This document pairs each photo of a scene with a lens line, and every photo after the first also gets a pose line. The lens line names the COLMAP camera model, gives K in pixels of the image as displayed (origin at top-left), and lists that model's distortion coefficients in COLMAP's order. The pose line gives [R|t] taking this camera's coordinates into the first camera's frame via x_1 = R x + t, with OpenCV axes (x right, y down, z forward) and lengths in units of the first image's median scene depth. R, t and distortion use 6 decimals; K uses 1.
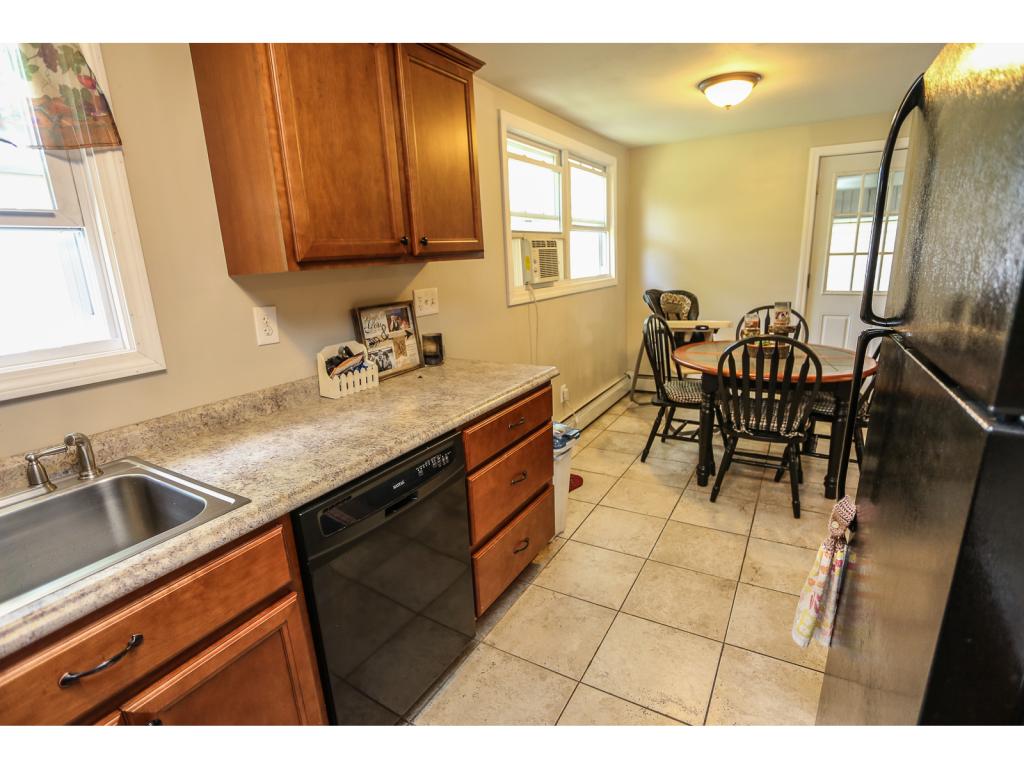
lens RADIAL K [[495.0, 0, 512.0], [0, 495.0, 384.0], [0, 0, 1]] dist [-0.055358, -0.000161]
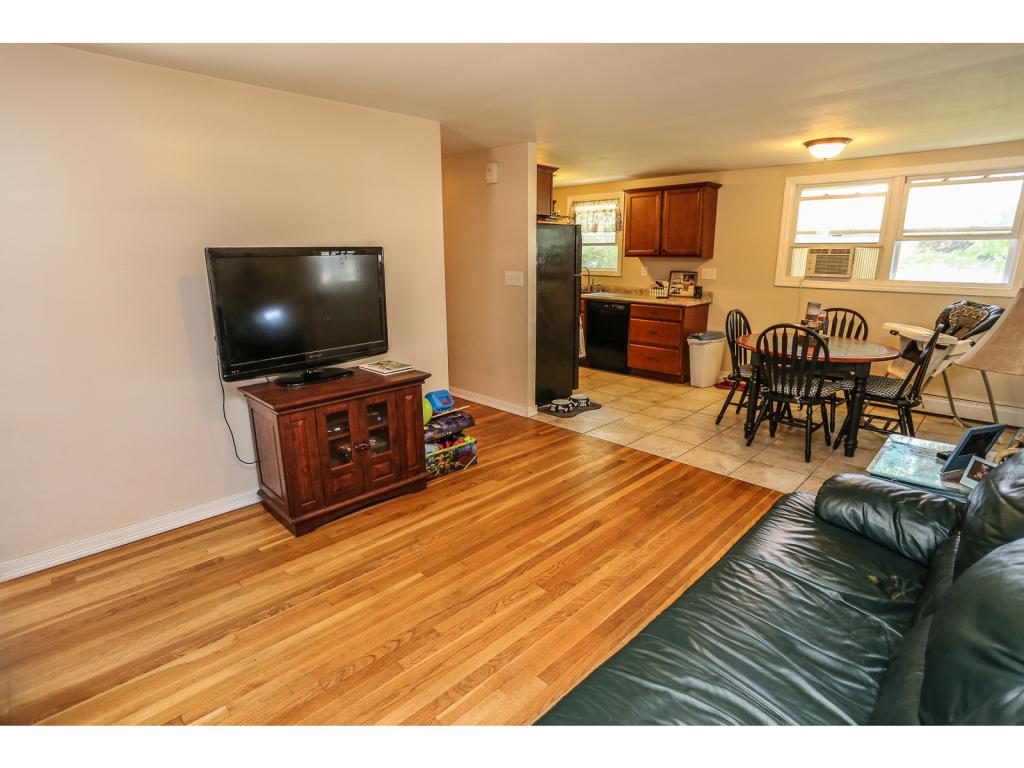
lens RADIAL K [[532.4, 0, 512.0], [0, 532.4, 384.0], [0, 0, 1]] dist [-0.001548, 0.000591]
pose [[-0.258792, 0.279202, -0.924702, 1.940341], [-0.231110, 0.911612, 0.339929, -0.246095], [0.937878, 0.301679, -0.171392, 0.499287]]
